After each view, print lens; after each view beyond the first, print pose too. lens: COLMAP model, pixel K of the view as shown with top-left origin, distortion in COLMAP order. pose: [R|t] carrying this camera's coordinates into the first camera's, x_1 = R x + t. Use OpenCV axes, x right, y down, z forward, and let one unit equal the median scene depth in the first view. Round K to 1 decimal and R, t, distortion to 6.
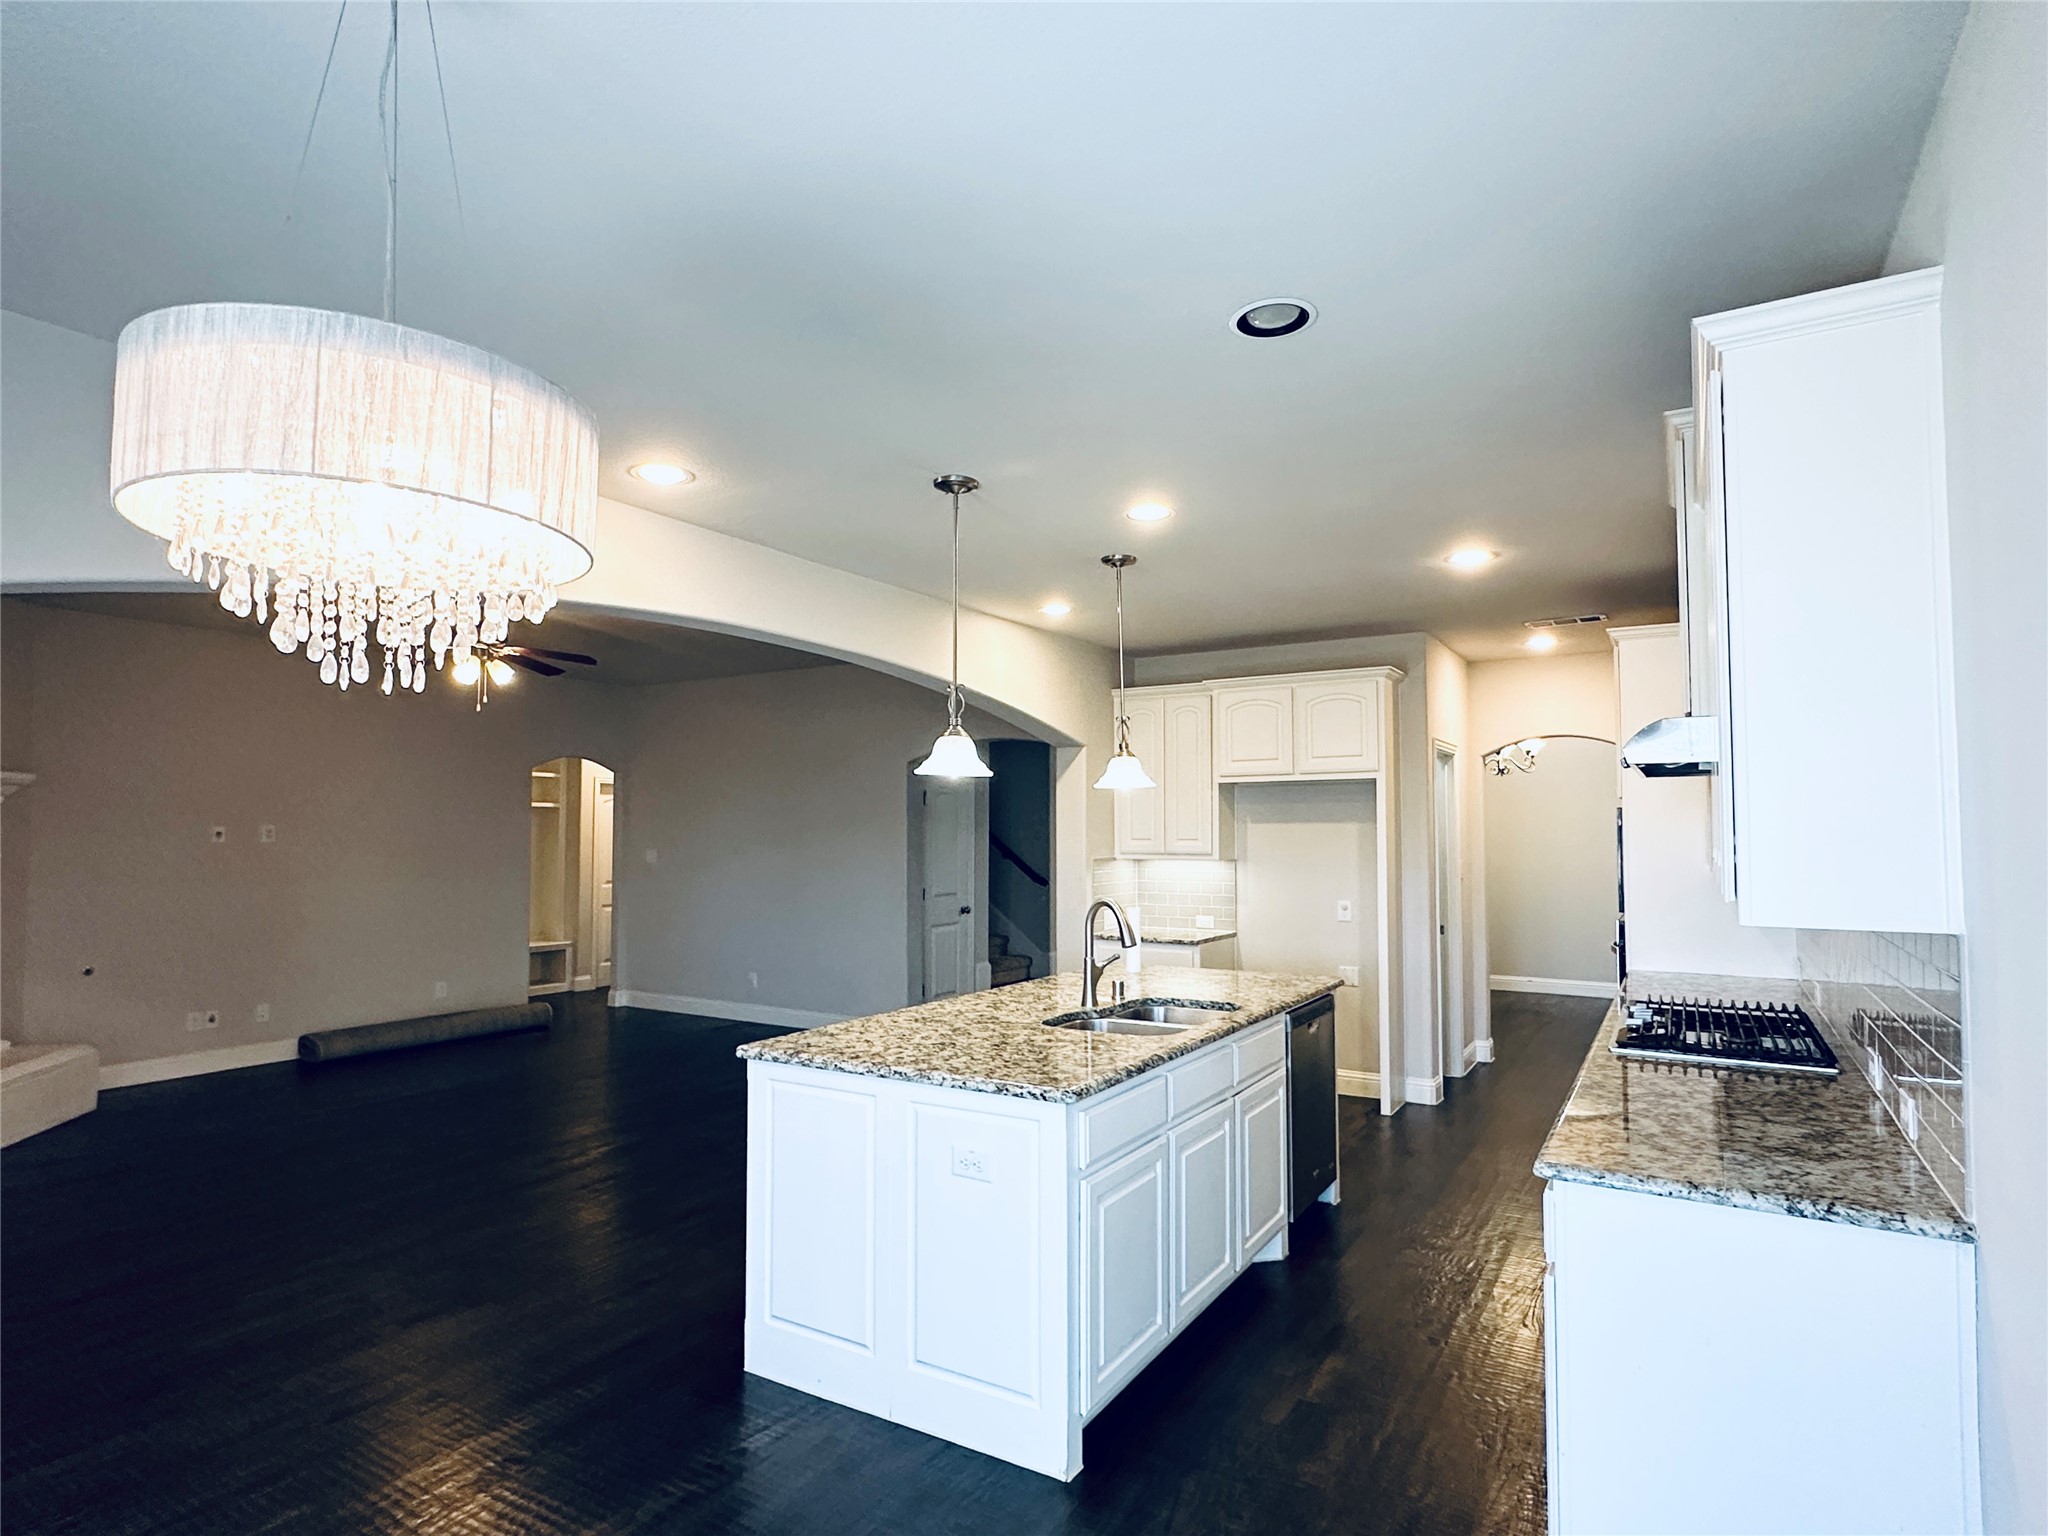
lens RADIAL K [[1093.6, 0, 1016.5], [0, 1093.6, 779.1], [0, 0, 1]] dist [-0.011728, 0.002150]
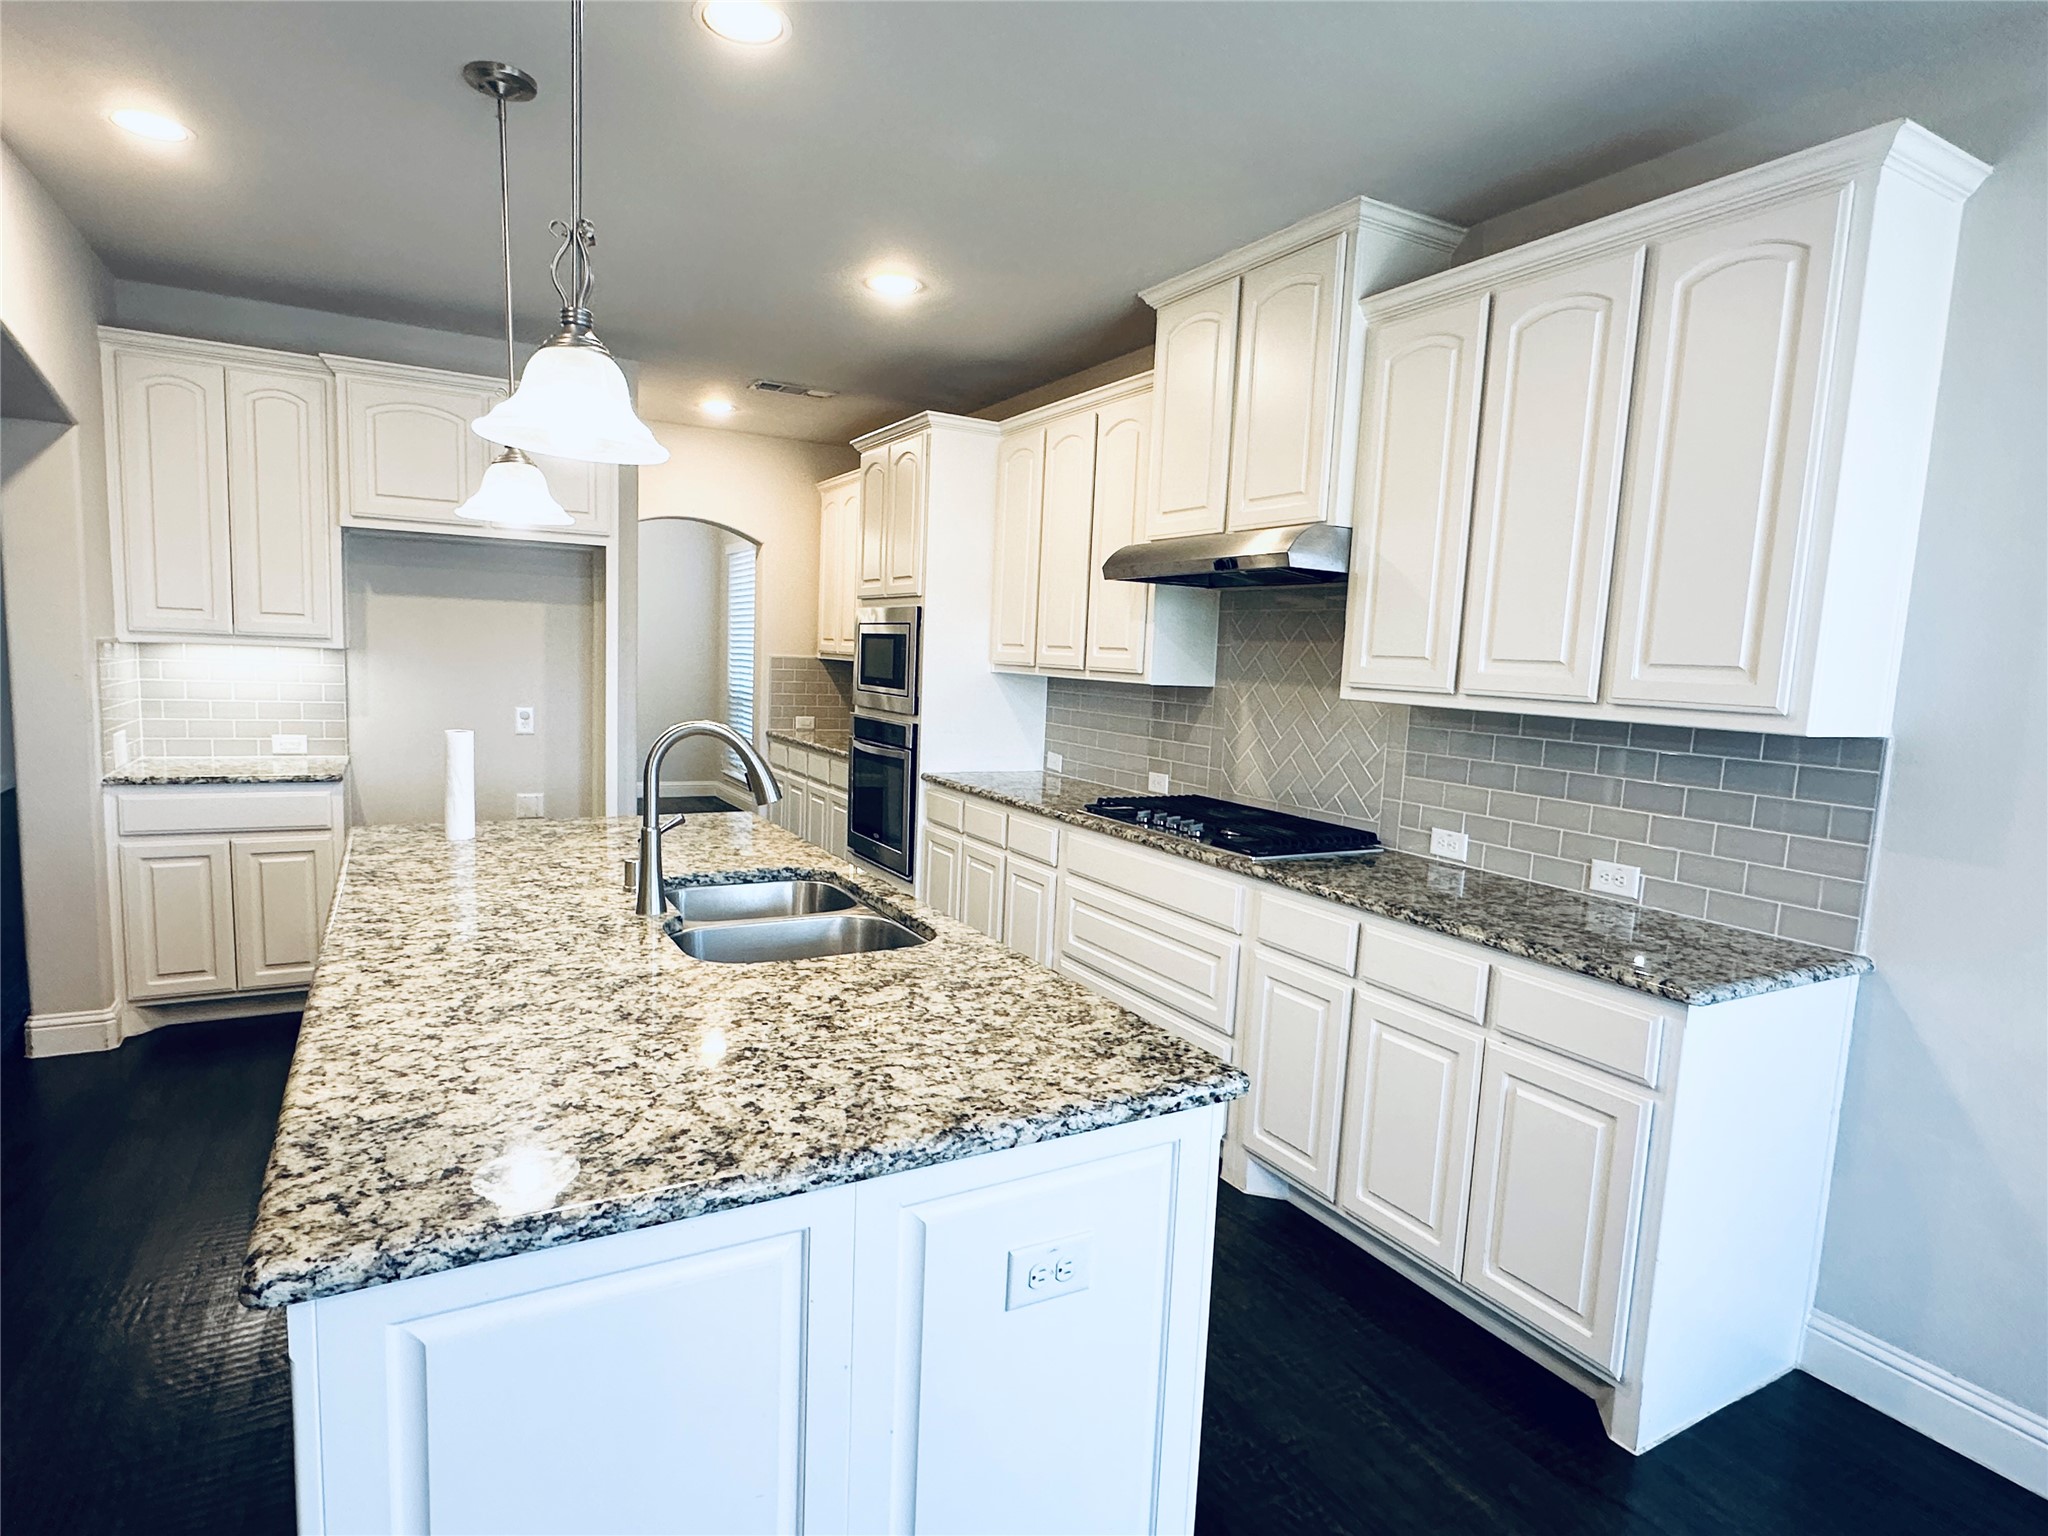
lens RADIAL K [[1093.6, 0, 1019.7], [0, 1093.6, 772.2], [0, 0, 1]] dist [-0.011728, 0.002150]
pose [[0.475252, -0.071945, 0.876903, -0.202122], [-0.087702, 0.987814, 0.128577, 0.029844], [-0.875468, -0.138012, 0.463151, 0.358014]]
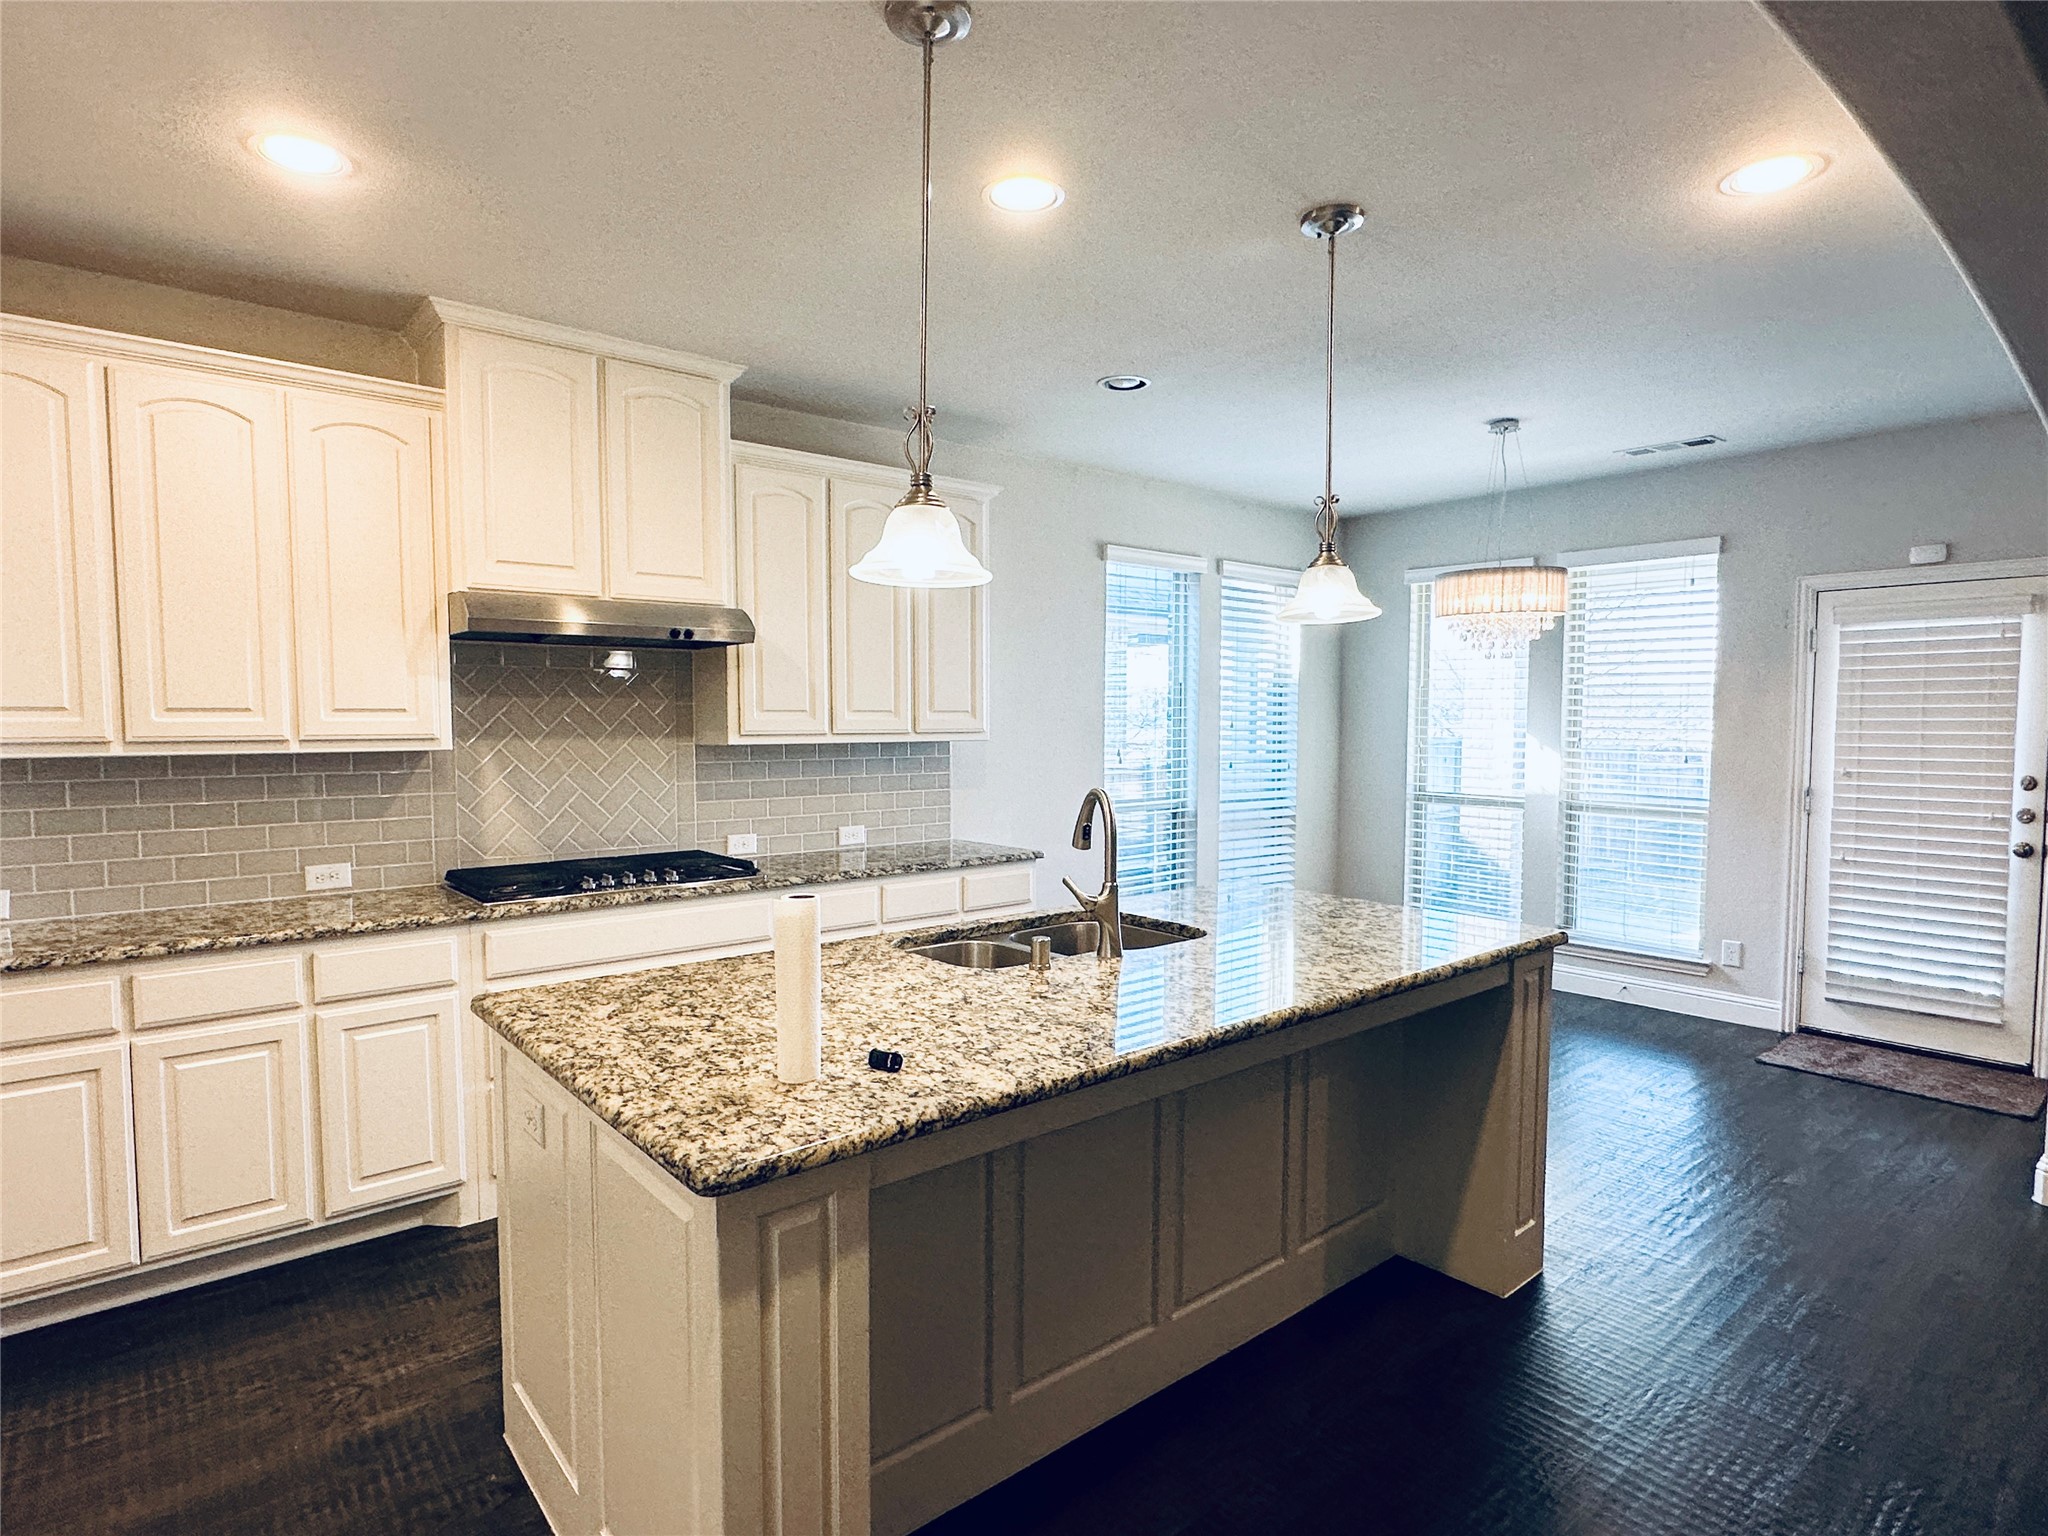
lens RADIAL K [[1093.6, 0, 1019.1], [0, 1093.6, 773.2], [0, 0, 1]] dist [-0.011728, 0.002150]
pose [[-0.951046, -0.028903, 0.307694, -0.094934], [-0.024544, 0.999536, 0.018030, 0.042745], [-0.308073, 0.009595, -0.951314, 0.822225]]
